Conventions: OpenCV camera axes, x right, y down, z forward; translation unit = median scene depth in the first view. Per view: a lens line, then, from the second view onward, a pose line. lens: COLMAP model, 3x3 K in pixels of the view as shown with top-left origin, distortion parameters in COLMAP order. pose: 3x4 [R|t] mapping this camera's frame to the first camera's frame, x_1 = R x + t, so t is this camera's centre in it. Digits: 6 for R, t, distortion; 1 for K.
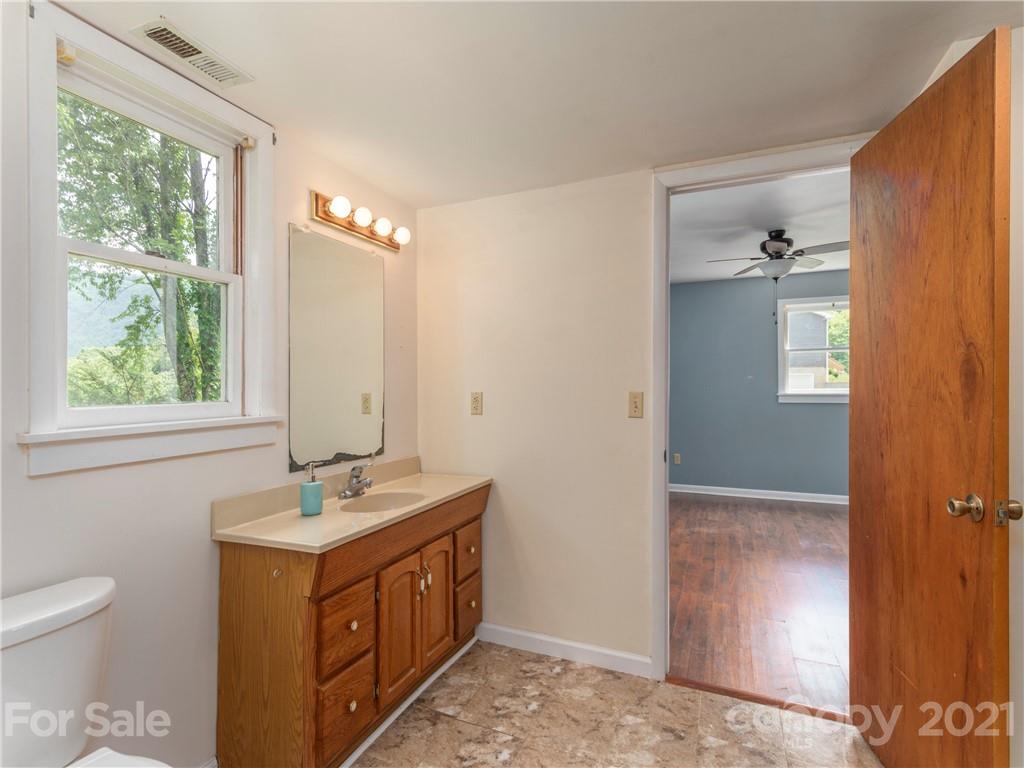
lens RADIAL K [[499.9, 0, 512.0], [0, 499.9, 384.0], [0, 0, 1]] dist [0.003133, 0.000414]
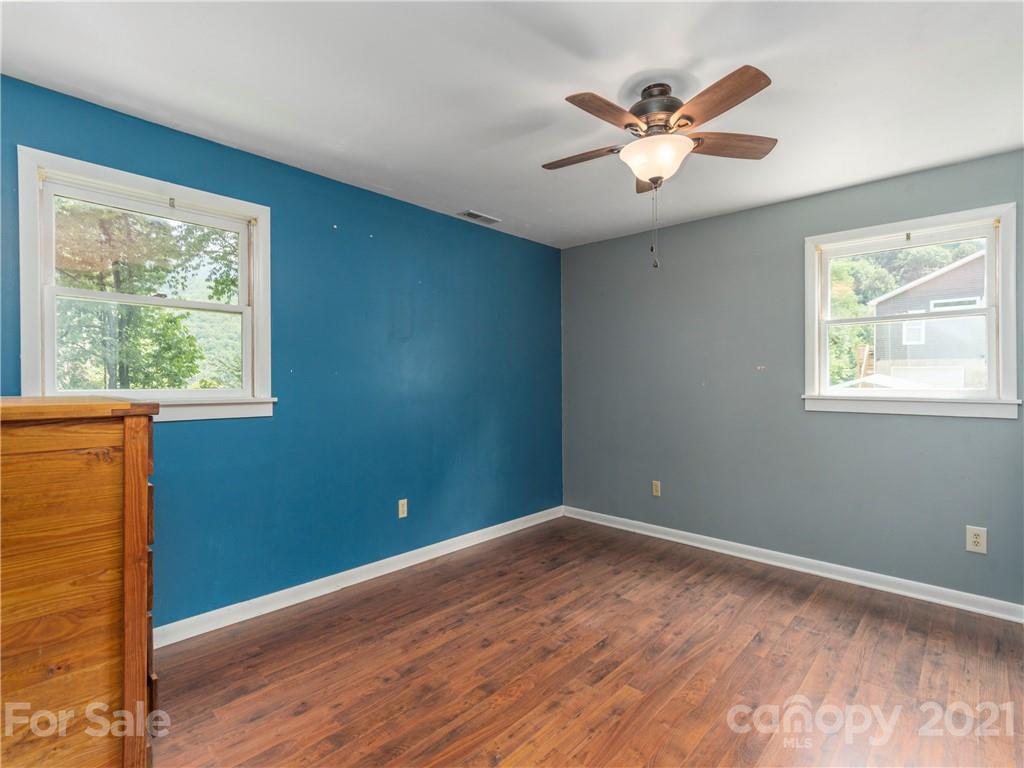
lens RADIAL K [[499.9, 0, 512.0], [0, 499.9, 384.0], [0, 0, 1]] dist [0.003133, 0.000414]
pose [[0.945081, 0.000920, -0.326834, 0.511856], [0.000105, 0.999995, 0.003119, 0.006952], [0.326835, -0.002982, 0.945077, 0.410322]]
